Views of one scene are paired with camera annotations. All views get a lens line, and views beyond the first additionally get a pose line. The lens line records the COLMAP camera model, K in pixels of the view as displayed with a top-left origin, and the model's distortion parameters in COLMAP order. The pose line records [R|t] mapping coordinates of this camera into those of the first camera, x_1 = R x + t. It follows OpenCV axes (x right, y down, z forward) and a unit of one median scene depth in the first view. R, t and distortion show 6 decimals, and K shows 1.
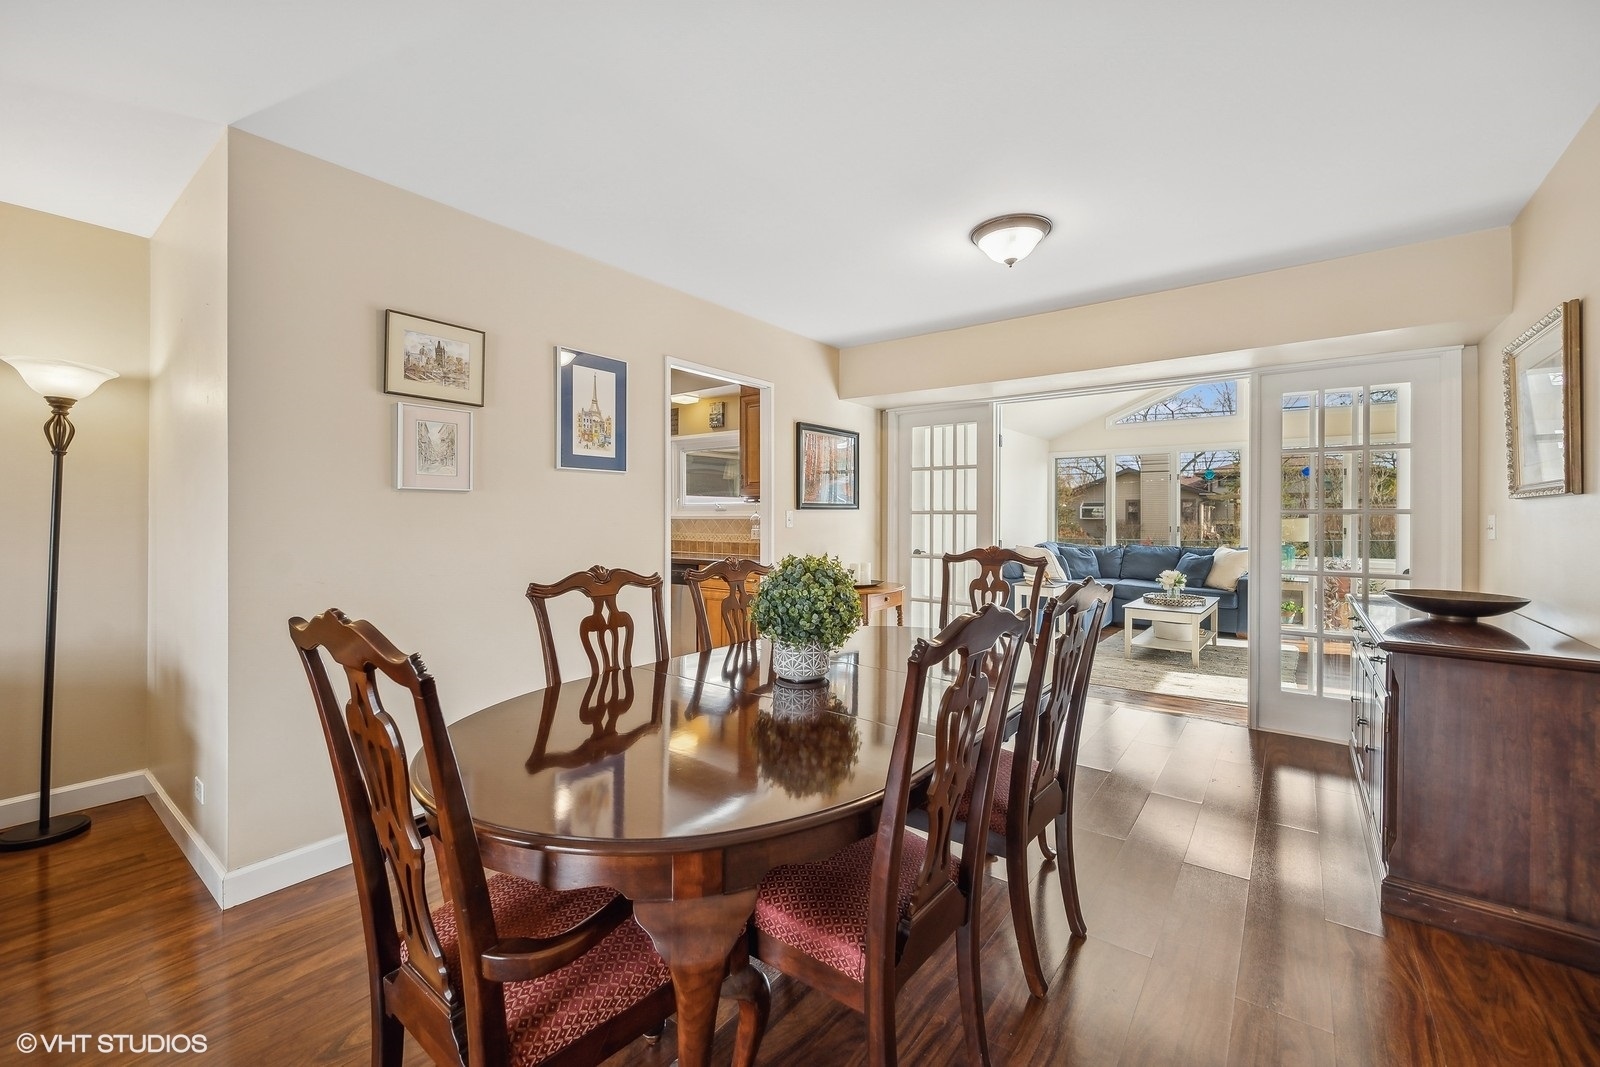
lens RADIAL K [[654.3, 0, 796.8], [0, 654.3, 517.0], [0, 0, 1]] dist [-0.003930, -0.000153]
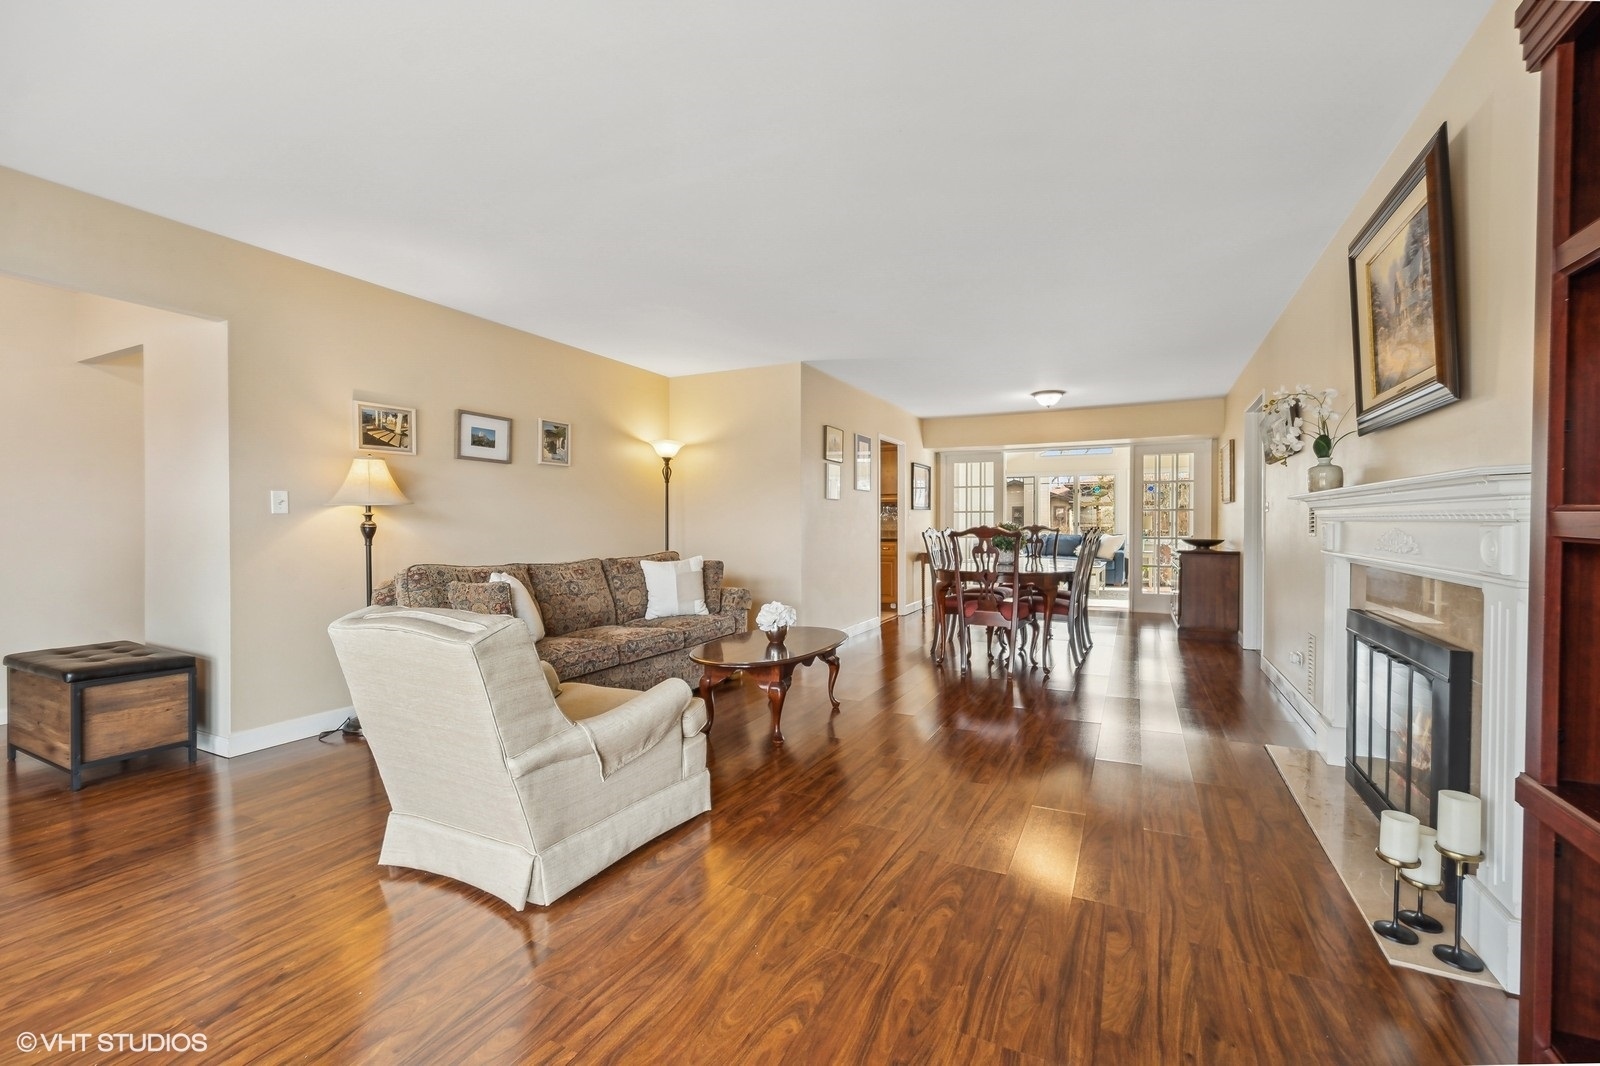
lens RADIAL K [[654.3, 0, 834.8], [0, 654.3, 529.3], [0, 0, 1]] dist [-0.003930, -0.000153]
pose [[0.975922, -0.008281, 0.217962, -0.606257], [0.006571, 0.999942, 0.008573, 0.027187], [-0.218020, -0.006934, 0.975920, -0.743795]]
